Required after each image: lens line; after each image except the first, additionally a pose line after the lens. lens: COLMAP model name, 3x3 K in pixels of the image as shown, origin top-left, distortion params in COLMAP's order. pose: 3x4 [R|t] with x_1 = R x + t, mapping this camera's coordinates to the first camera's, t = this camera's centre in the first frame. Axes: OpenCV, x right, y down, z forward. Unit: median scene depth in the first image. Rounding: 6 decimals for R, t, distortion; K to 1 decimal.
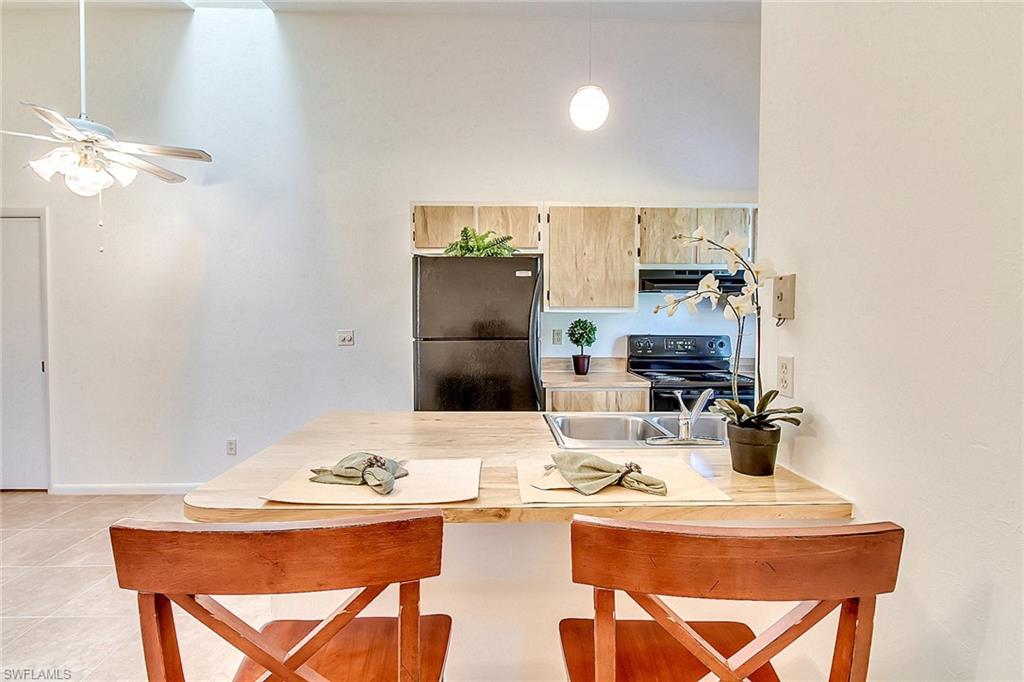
lens RADIAL K [[505.9, 0, 511.8], [0, 505.9, 334.4], [0, 0, 1]] dist [0.000025, -0.000768]
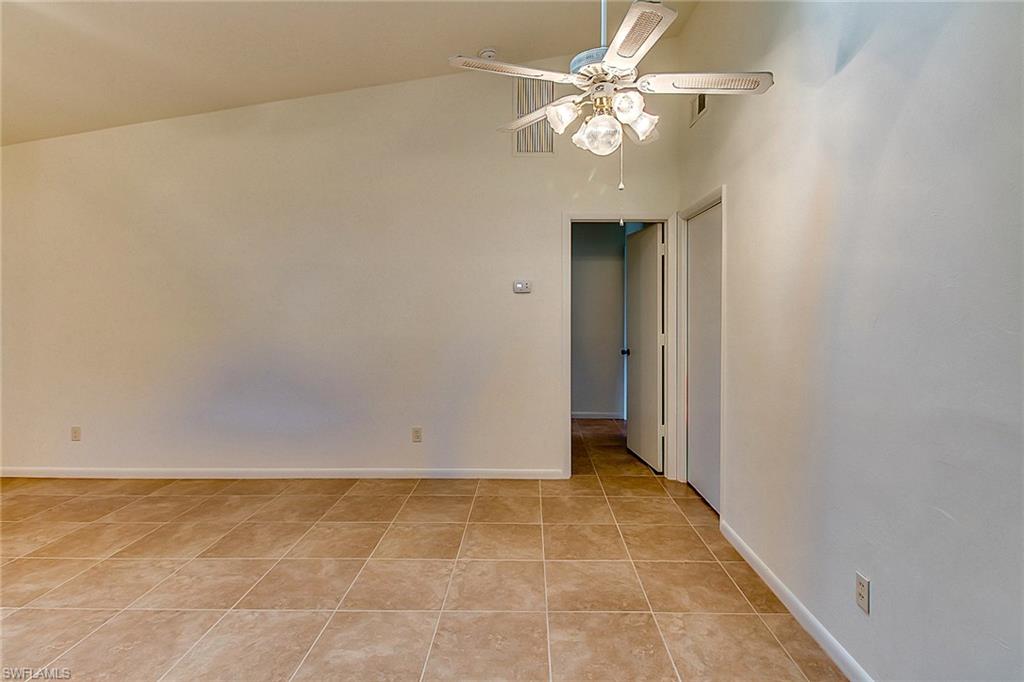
lens RADIAL K [[510.9, 0, 532.5], [0, 510.9, 308.9], [0, 0, 1]] dist [0.003479, -0.006869]
pose [[-0.023507, -0.001572, -0.999722, -0.071500], [-0.047244, 0.998883, -0.000460, -0.032591], [0.998607, 0.047220, -0.023555, 0.752373]]
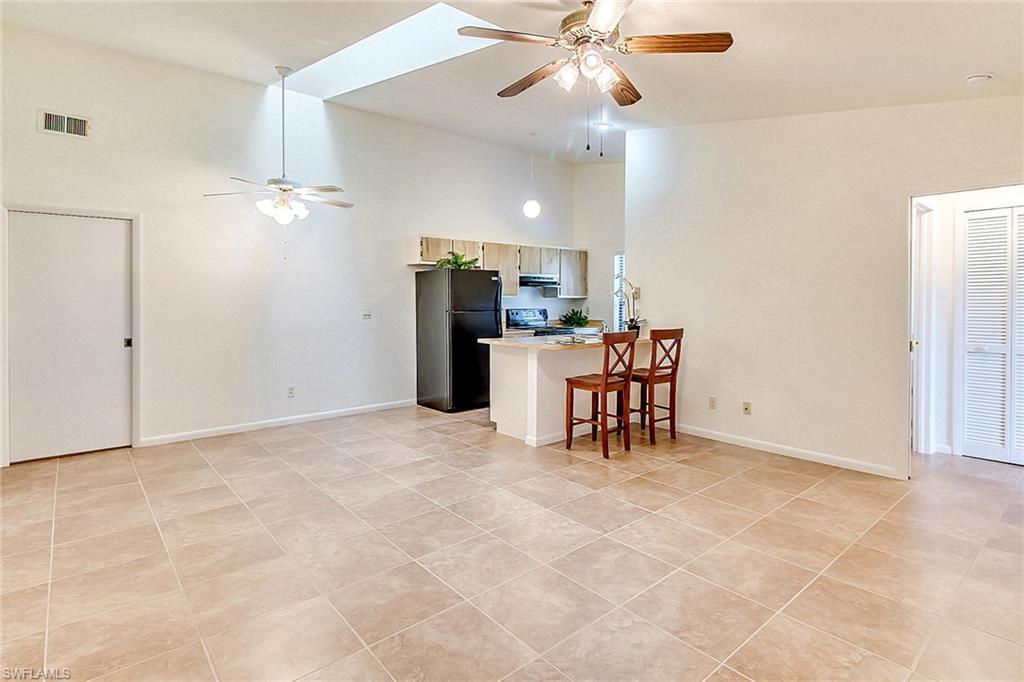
lens RADIAL K [[517.7, 0, 524.6], [0, 517.7, 308.0], [0, 0, 1]] dist [0.002242, -0.000990]
pose [[0.771091, -0.014157, 0.636567, -1.063375], [0.030170, 0.999442, -0.014319, 0.028960], [-0.636009, 0.030246, 0.771088, -0.604310]]
